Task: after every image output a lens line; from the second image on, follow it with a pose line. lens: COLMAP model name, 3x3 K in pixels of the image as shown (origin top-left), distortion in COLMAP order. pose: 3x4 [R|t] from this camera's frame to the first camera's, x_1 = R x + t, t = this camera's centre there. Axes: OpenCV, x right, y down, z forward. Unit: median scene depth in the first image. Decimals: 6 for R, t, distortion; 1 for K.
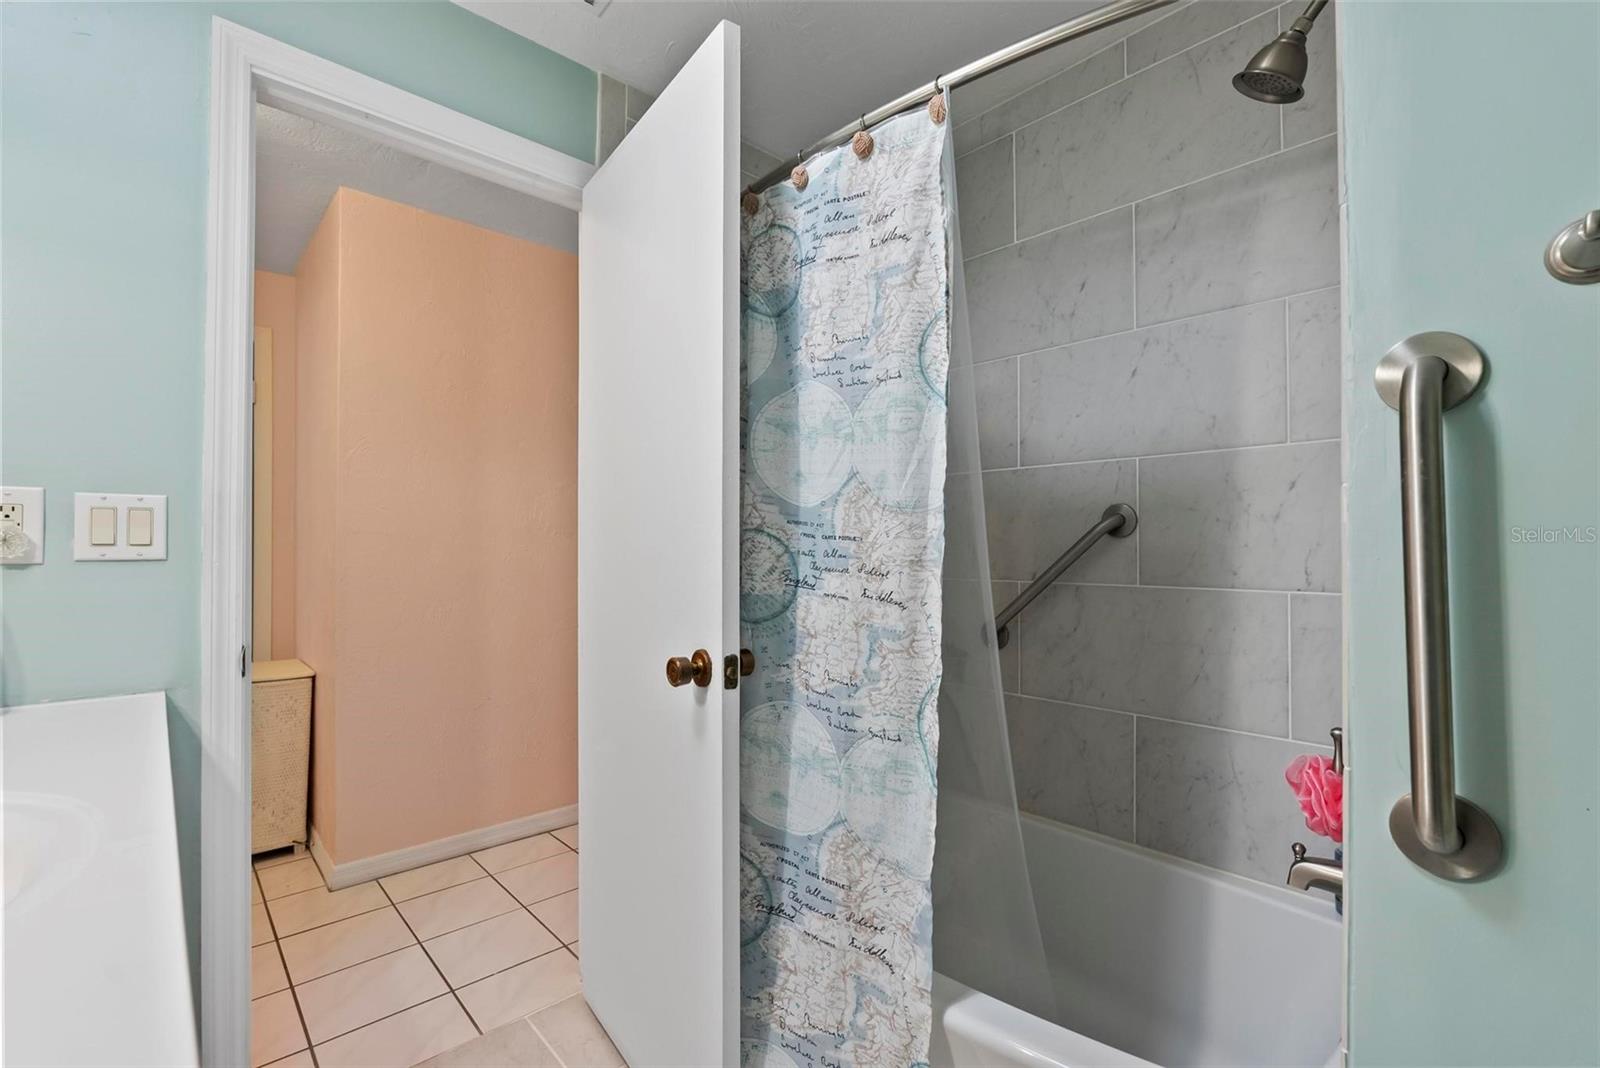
lens RADIAL K [[707.7, 0, 803.0], [0, 707.7, 530.3], [0, 0, 1]] dist [0.001009, -0.000216]
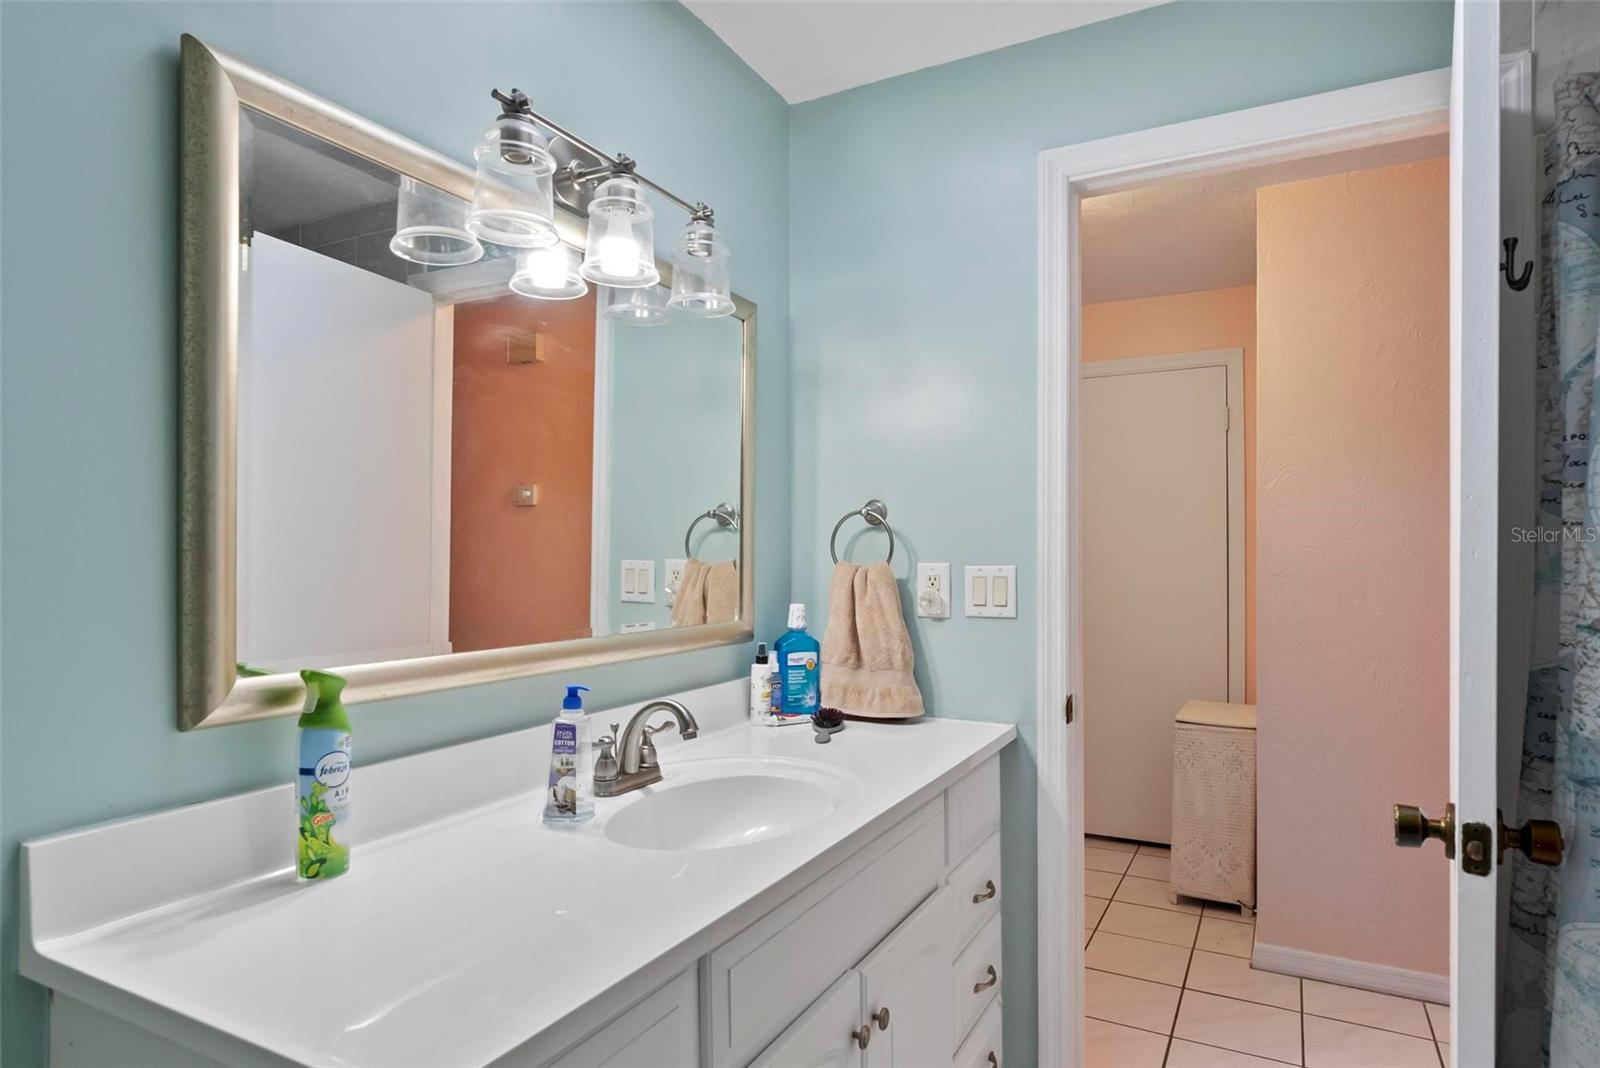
lens RADIAL K [[920.3, 0, 800.6], [0, 920.3, 535.0], [0, 0, 1]] dist [-0.002687, -0.000267]
pose [[0.322083, -0.016773, -0.946563, 0.457067], [0.026348, 0.999615, -0.008748, -0.090787], [0.946345, -0.022123, 0.322400, 0.121090]]
